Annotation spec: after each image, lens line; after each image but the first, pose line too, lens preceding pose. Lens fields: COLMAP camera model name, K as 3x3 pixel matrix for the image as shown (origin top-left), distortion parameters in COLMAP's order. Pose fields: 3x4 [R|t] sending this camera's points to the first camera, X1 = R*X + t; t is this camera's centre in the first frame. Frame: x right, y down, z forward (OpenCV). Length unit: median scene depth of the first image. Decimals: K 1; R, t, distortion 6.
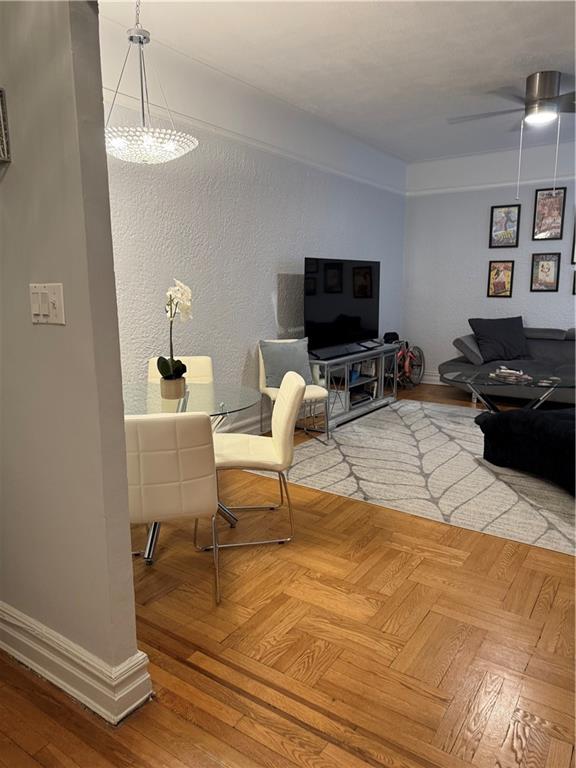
lens RADIAL K [[531.1, 0, 265.3], [0, 531.1, 384.9], [0, 0, 1]] dist [0.052330, -0.142235]
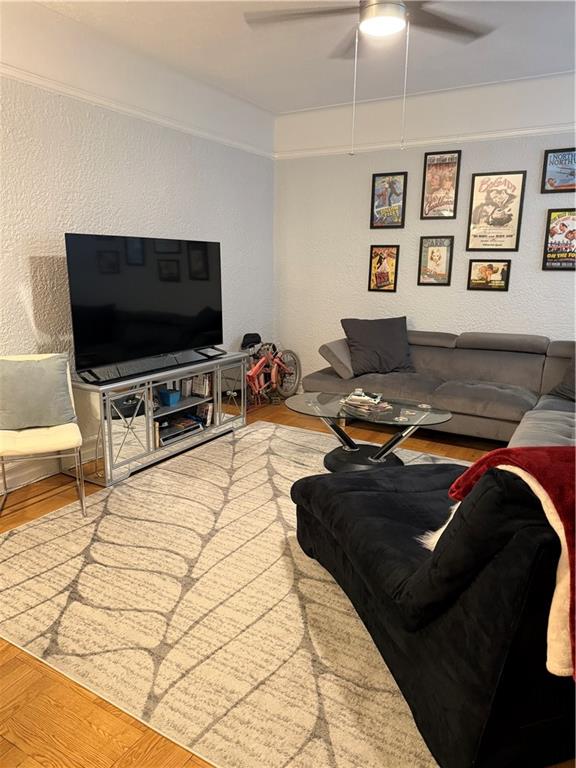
lens RADIAL K [[538.6, 0, 281.8], [0, 538.6, 386.7], [0, 0, 1]] dist [0.054479, -0.073859]
pose [[0.993960, -0.003441, 0.109690, 0.212803], [-0.001112, 0.999141, 0.041421, -0.058241], [-0.109738, -0.041293, 0.993102, 0.217710]]
